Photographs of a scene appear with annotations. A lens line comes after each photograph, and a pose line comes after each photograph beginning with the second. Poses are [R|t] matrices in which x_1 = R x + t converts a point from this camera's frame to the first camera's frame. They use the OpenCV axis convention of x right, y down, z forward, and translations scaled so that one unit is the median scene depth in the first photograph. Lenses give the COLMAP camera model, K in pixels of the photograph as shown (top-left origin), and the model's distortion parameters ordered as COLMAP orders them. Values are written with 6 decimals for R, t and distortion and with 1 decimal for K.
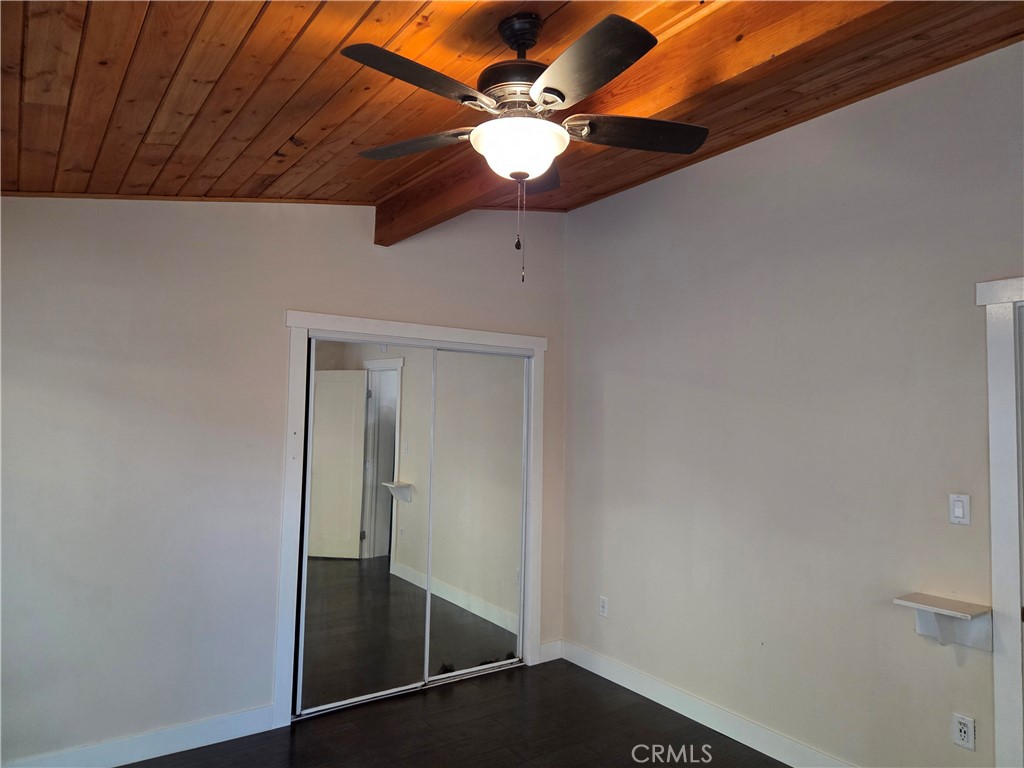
lens RADIAL K [[692.3, 0, 512.4], [0, 692.3, 383.3], [0, 0, 1]] dist [0.067004, -0.043190]
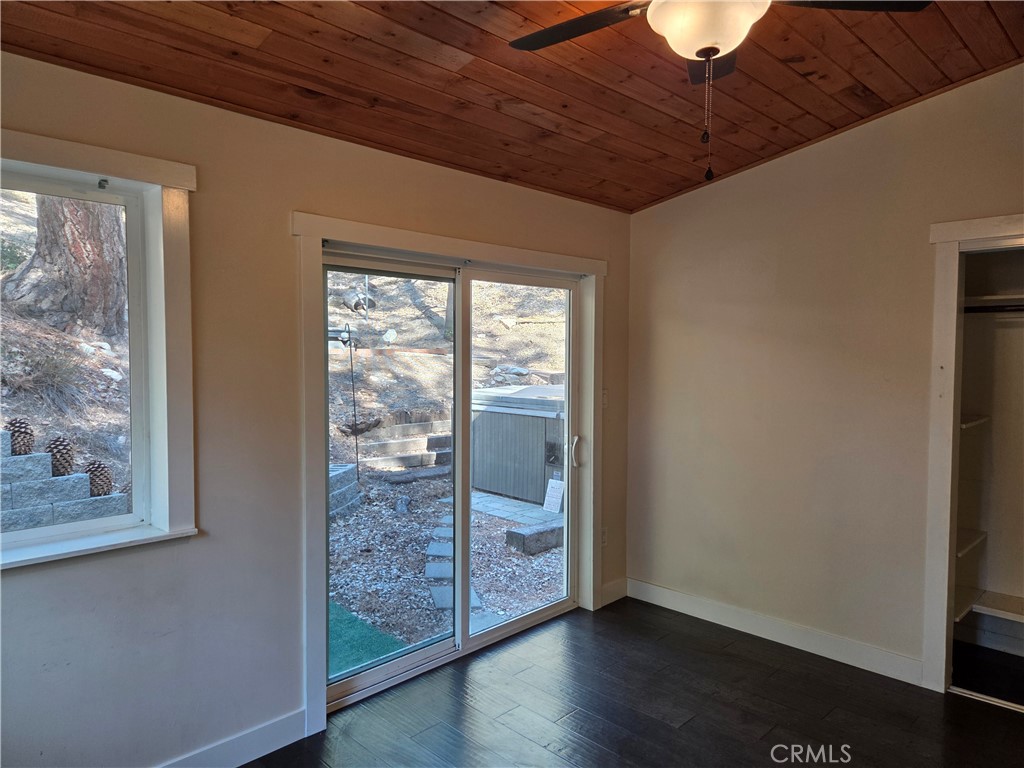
lens RADIAL K [[692.3, 0, 512.0], [0, 692.3, 384.6], [0, 0, 1]] dist [0.067004, -0.043190]
pose [[0.173862, 0.025644, -0.984436, 0.540203], [0.054811, 0.997859, 0.035674, 0.040989], [0.983243, -0.060161, 0.172084, 0.393653]]
